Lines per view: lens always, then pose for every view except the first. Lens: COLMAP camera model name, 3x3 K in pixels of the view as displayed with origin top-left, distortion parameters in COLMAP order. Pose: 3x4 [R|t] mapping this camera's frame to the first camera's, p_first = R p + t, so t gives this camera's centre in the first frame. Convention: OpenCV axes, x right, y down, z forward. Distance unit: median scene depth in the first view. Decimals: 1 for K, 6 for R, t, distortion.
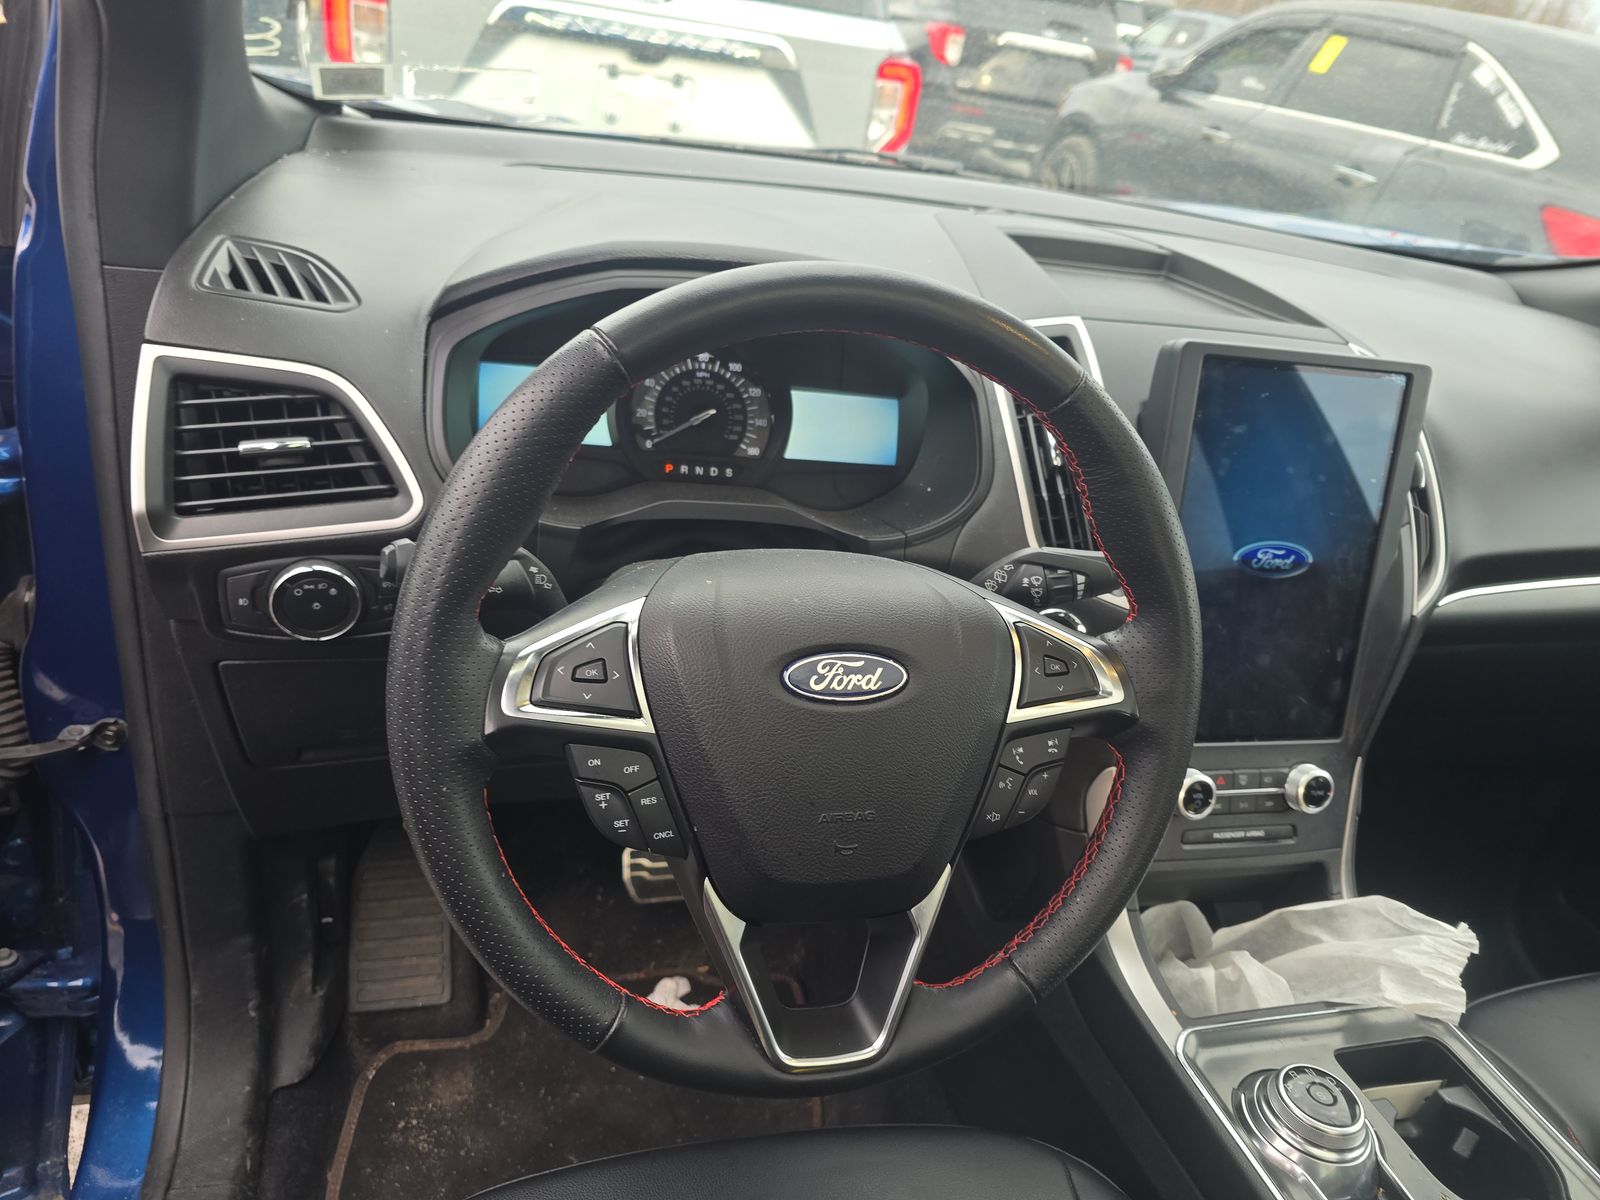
lens RADIAL K [[1087.6, 0, 800.0], [0, 1087.6, 600.0], [0, 0, 1]] dist [0.045183, -0.002318]
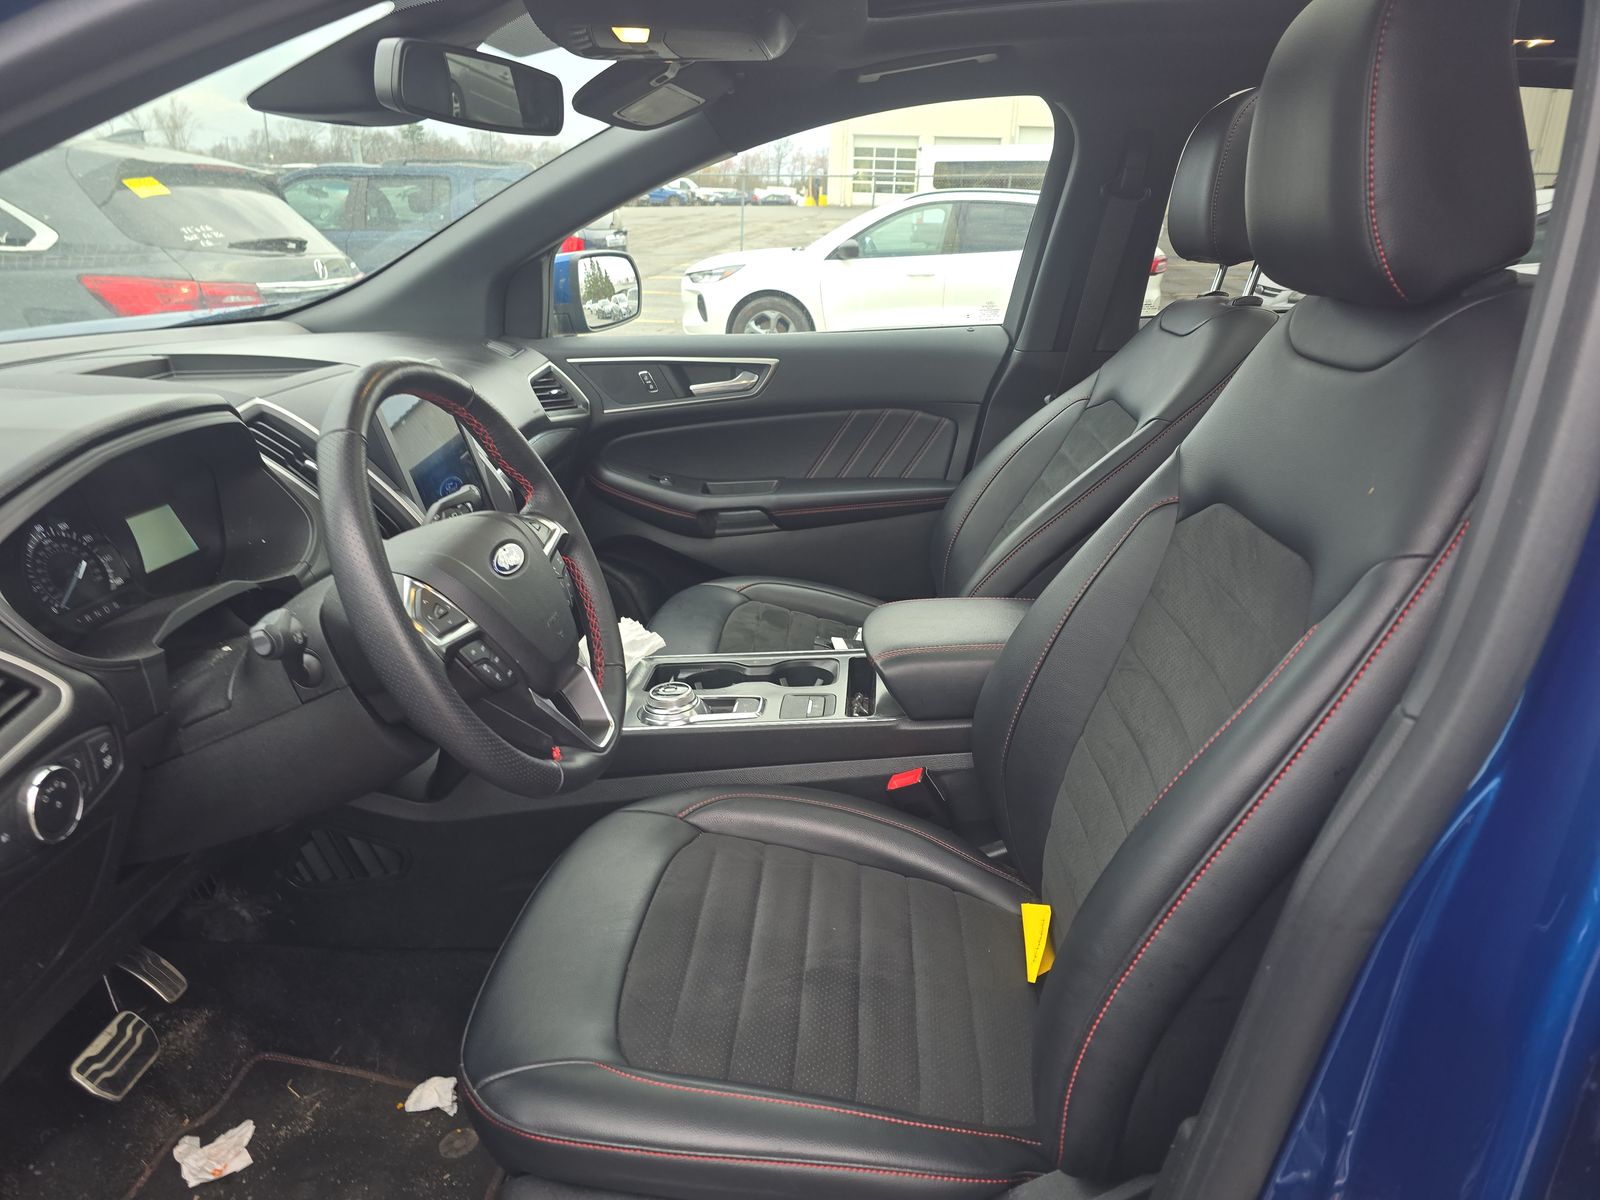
lens RADIAL K [[1087.6, 0, 800.0], [0, 1087.6, 600.0], [0, 0, 1]] dist [0.045183, -0.002318]
pose [[0.311042, -0.463732, 0.829582, -0.828893], [0.503642, 0.820665, 0.269913, -0.073917], [-0.805976, 0.333858, 0.488816, -0.176295]]
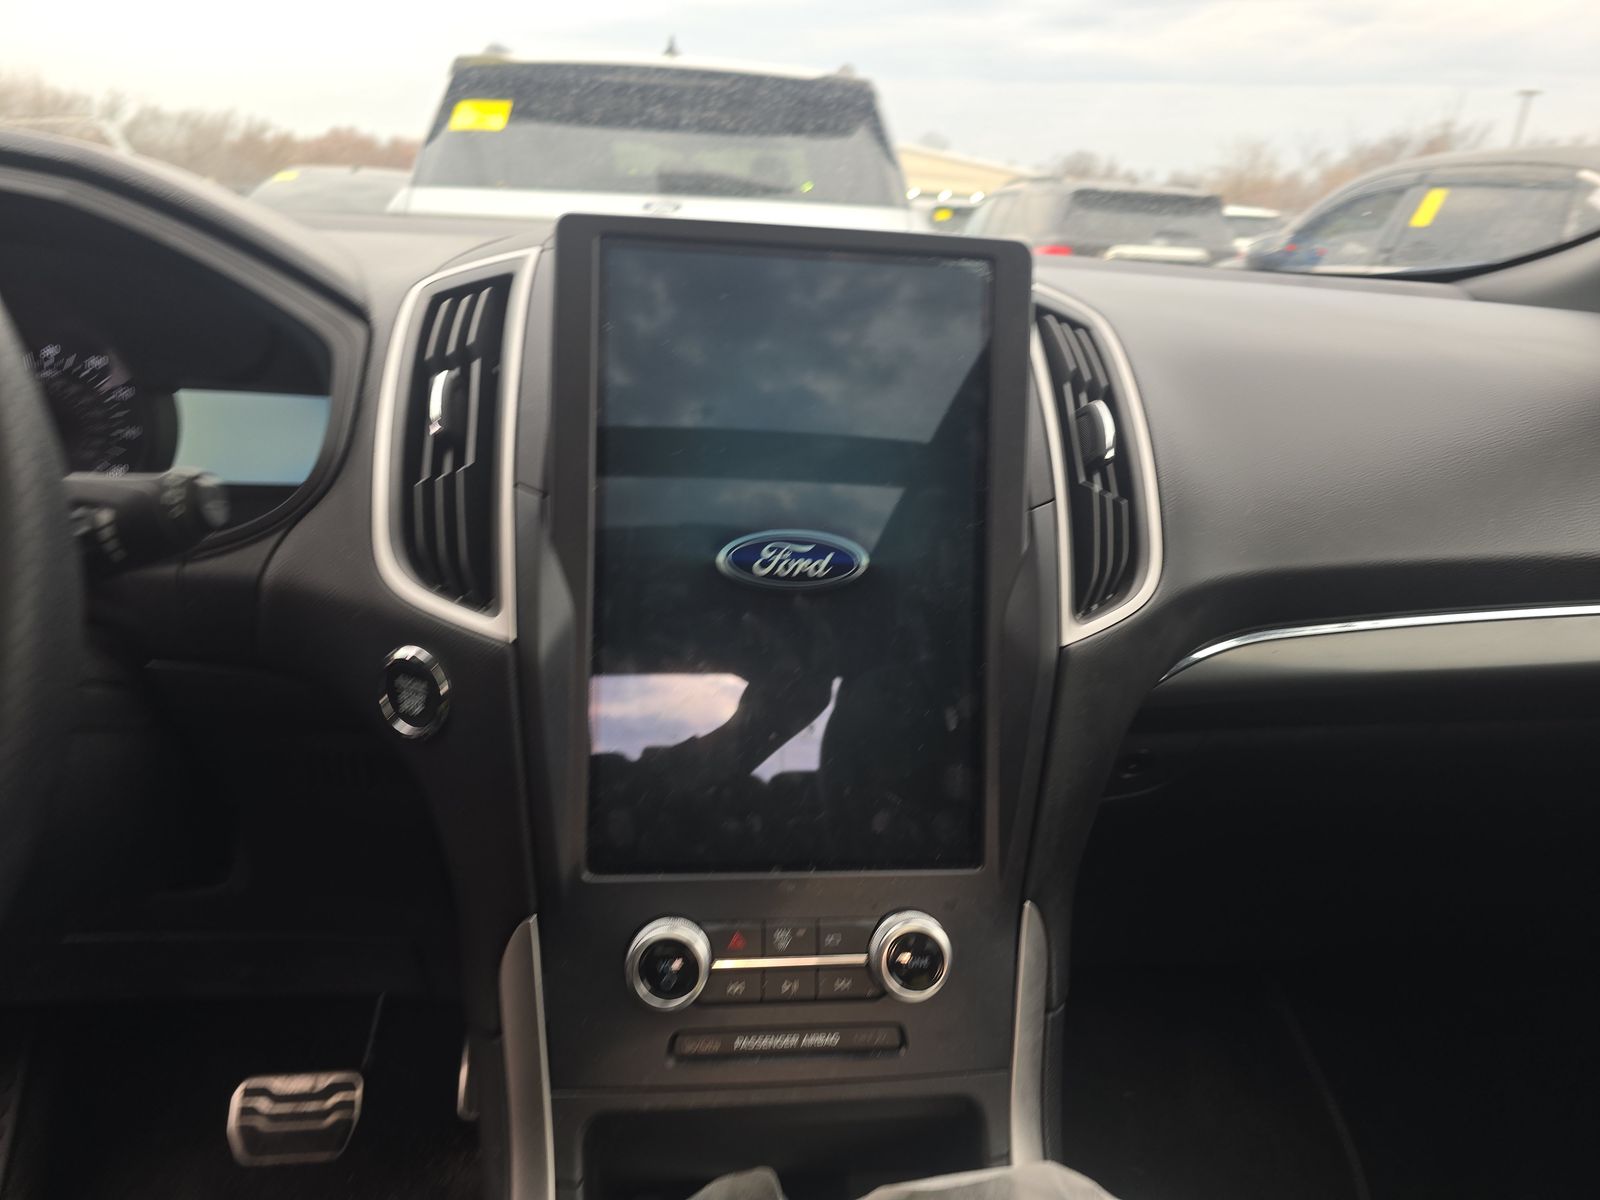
lens RADIAL K [[1087.6, 0, 800.0], [0, 1087.6, 600.0], [0, 0, 1]] dist [0.045183, -0.002318]
pose [[0.984746, -0.062297, -0.162463, 0.509215], [0.027563, 0.977770, -0.207860, 0.106493], [0.171800, 0.200212, 0.964572, 0.399834]]
